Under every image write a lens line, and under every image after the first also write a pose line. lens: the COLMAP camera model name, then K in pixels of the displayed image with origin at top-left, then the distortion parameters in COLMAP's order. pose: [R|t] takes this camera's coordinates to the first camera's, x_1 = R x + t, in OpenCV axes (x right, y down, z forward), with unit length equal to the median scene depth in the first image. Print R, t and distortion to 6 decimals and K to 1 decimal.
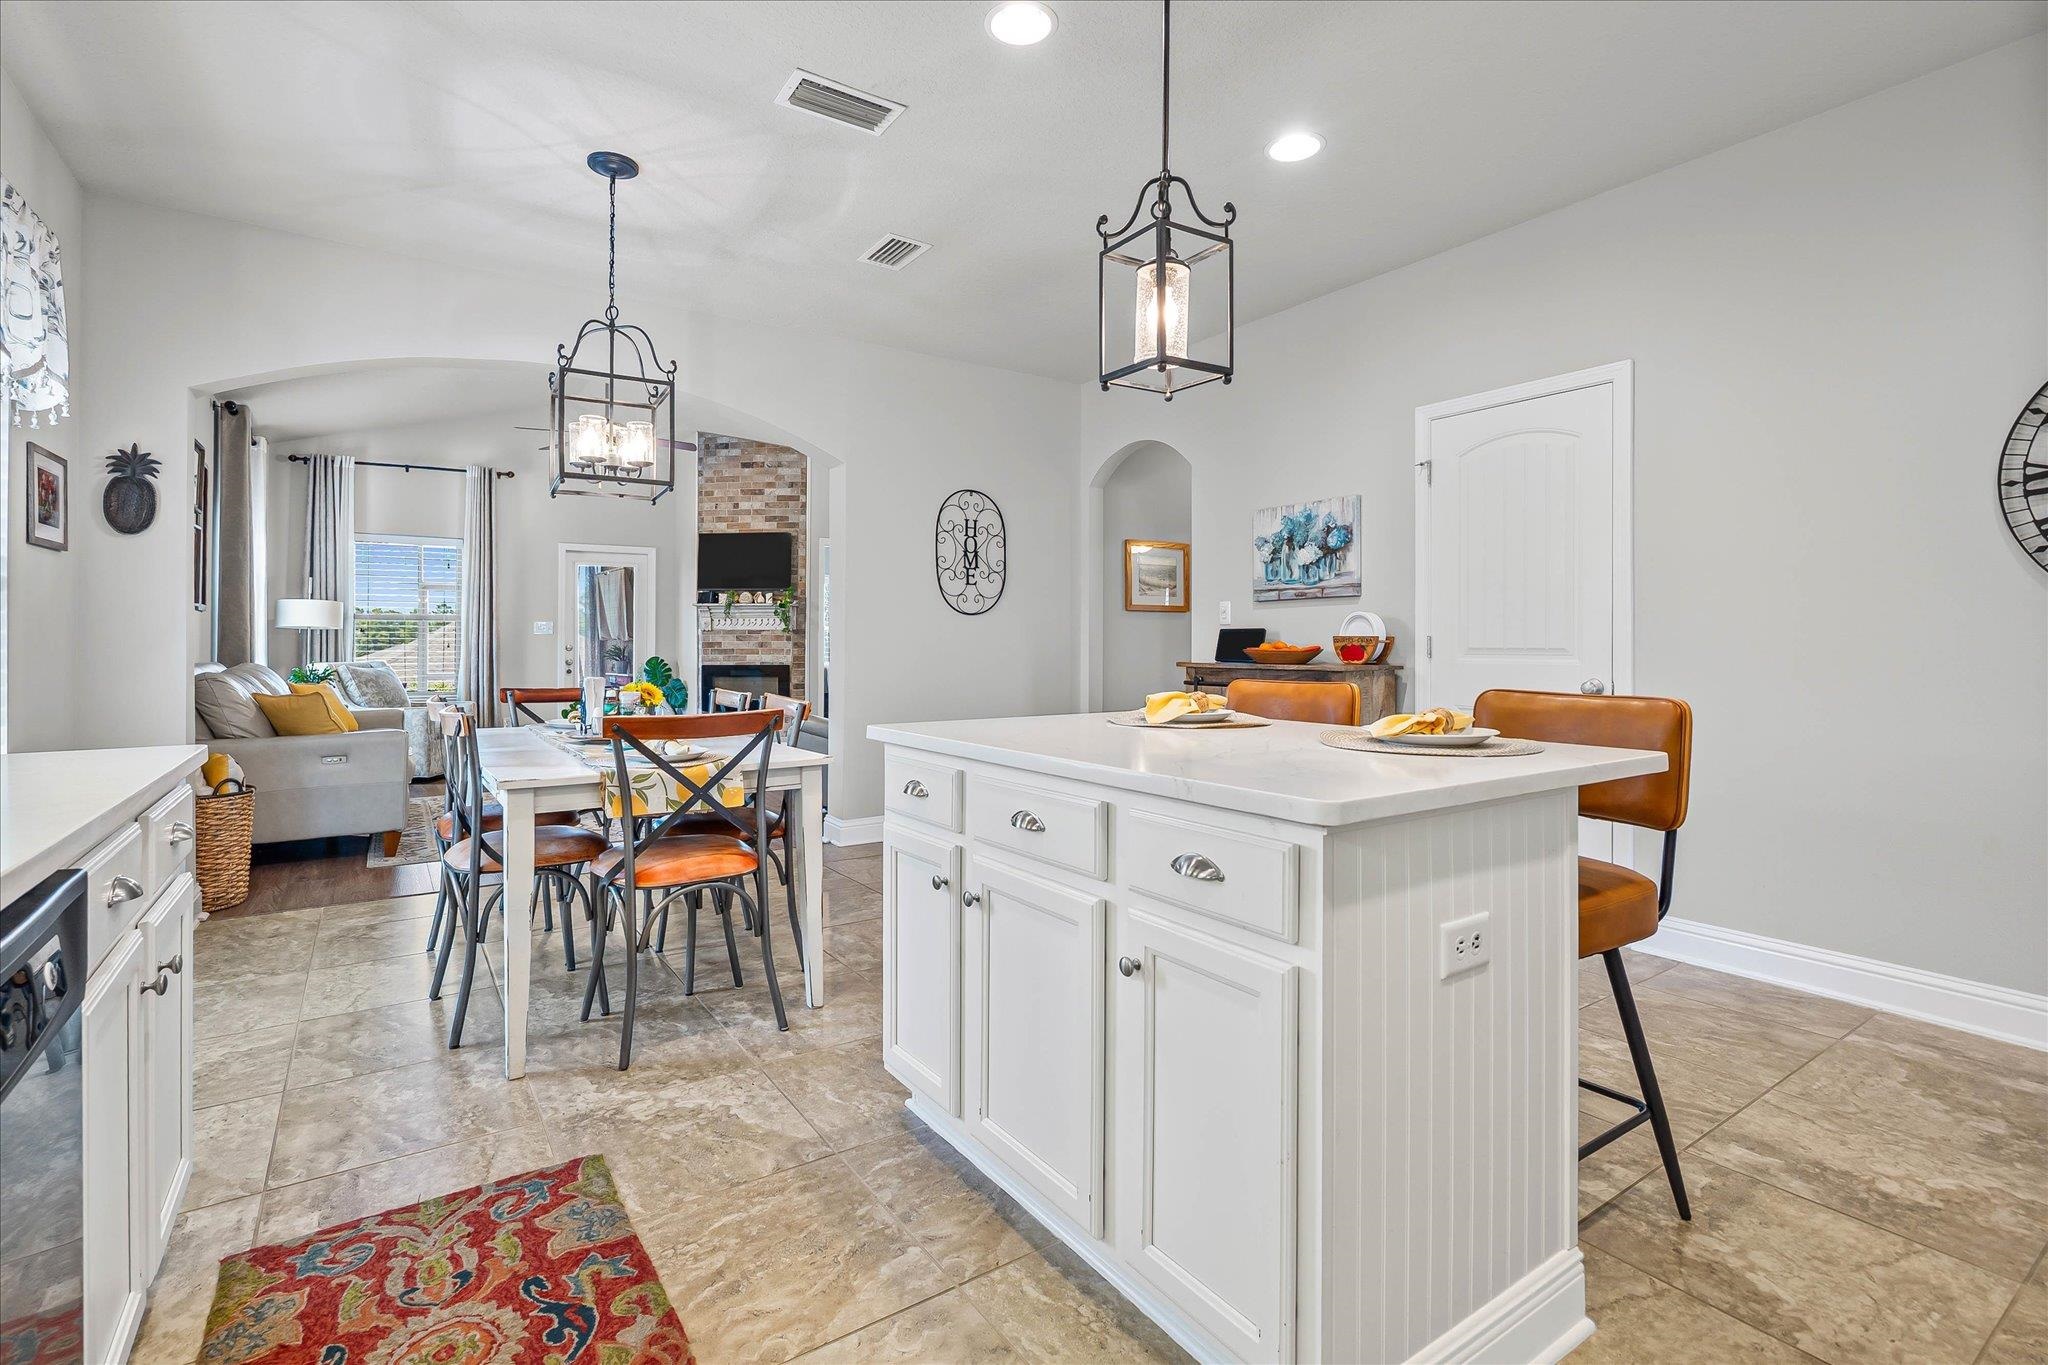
lens RADIAL K [[936.8, 0, 1010.7], [0, 936.8, 651.5], [0, 0, 1]] dist [-0.011171, 0.000105]
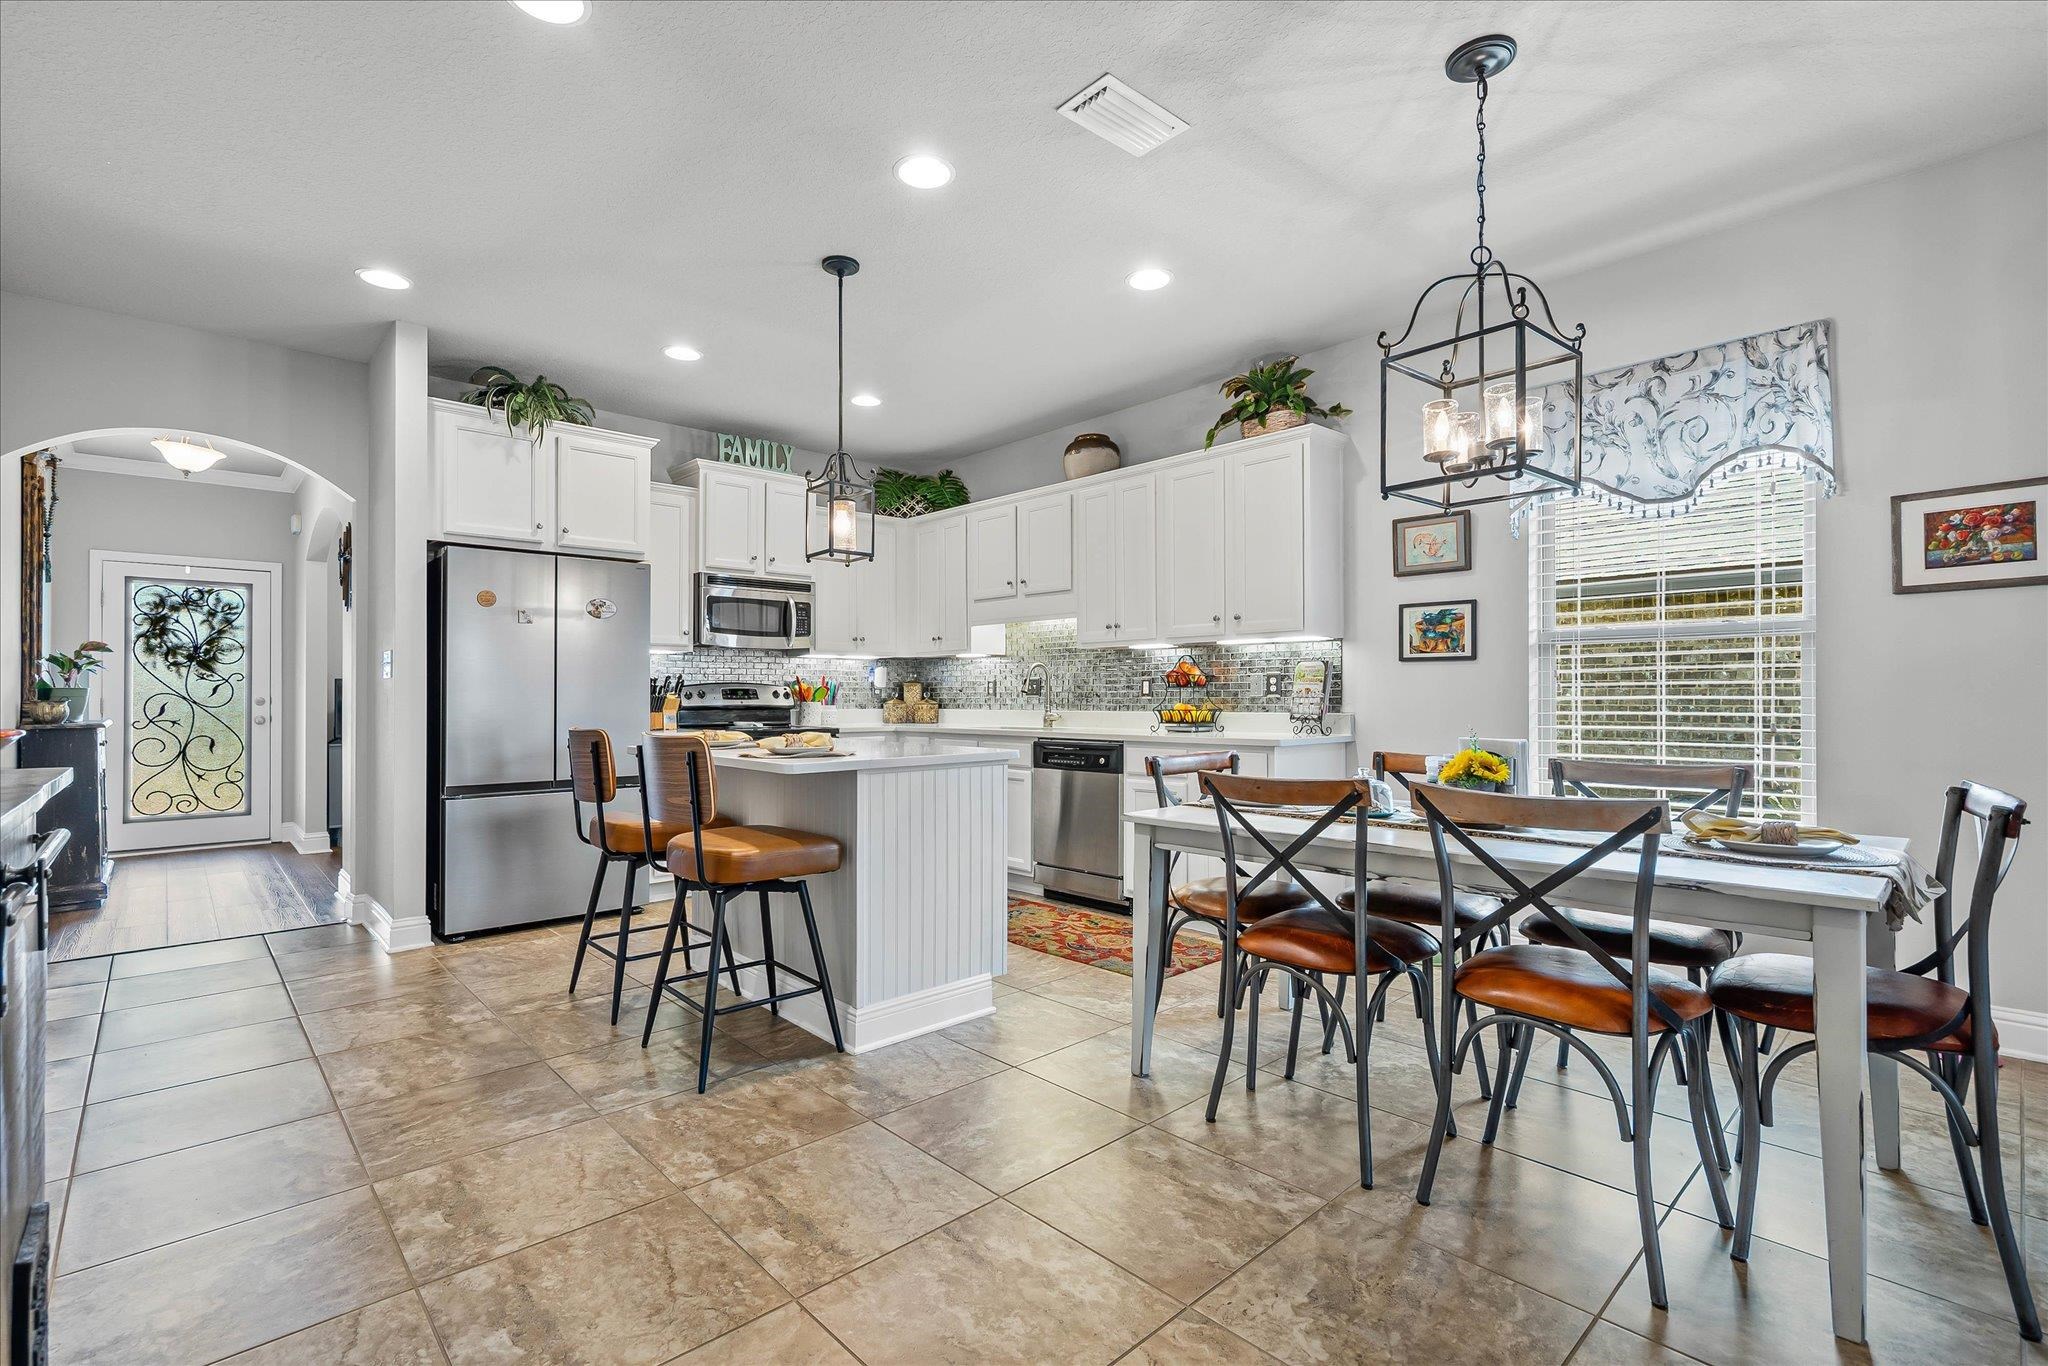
lens RADIAL K [[928.3, 0, 1014.6], [0, 928.3, 680.1], [0, 0, 1]] dist [-0.013047, 0.001586]
pose [[-0.988746, 0.003315, -0.149565, 0.018625], [0.004599, 0.999955, -0.008239, -0.005397], [0.149531, -0.008834, -0.988718, 0.602428]]
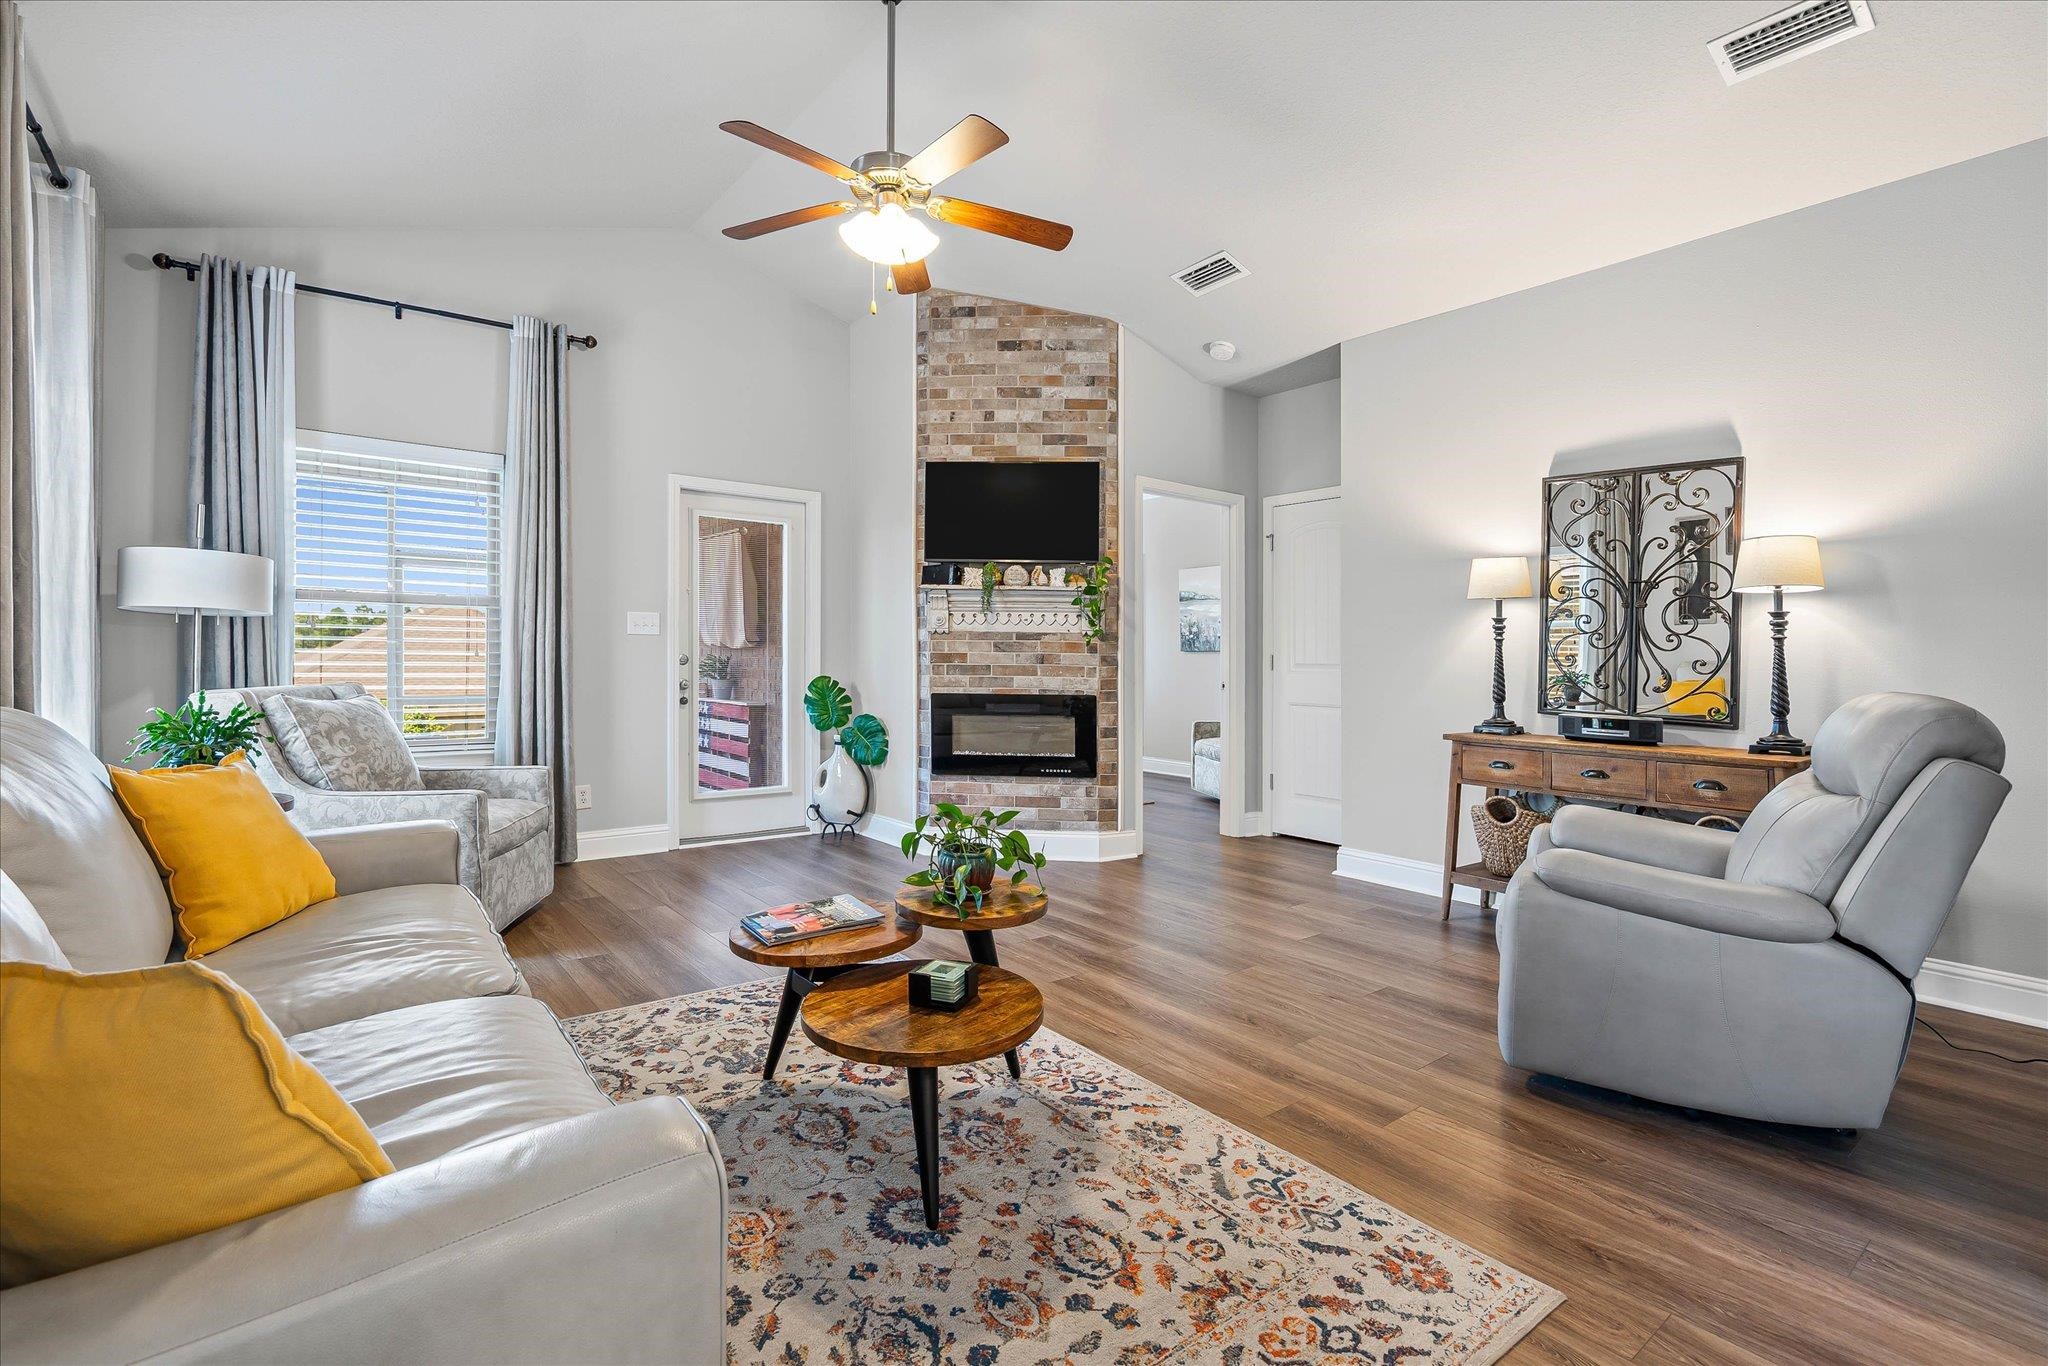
lens RADIAL K [[928.3, 0, 1014.6], [0, 928.3, 680.1], [0, 0, 1]] dist [-0.013047, 0.001586]
pose [[0.997357, 0.011011, 0.071819, -0.324194], [-0.012524, 0.999708, 0.020662, -0.005787], [-0.071571, -0.021507, 0.997204, 0.437228]]
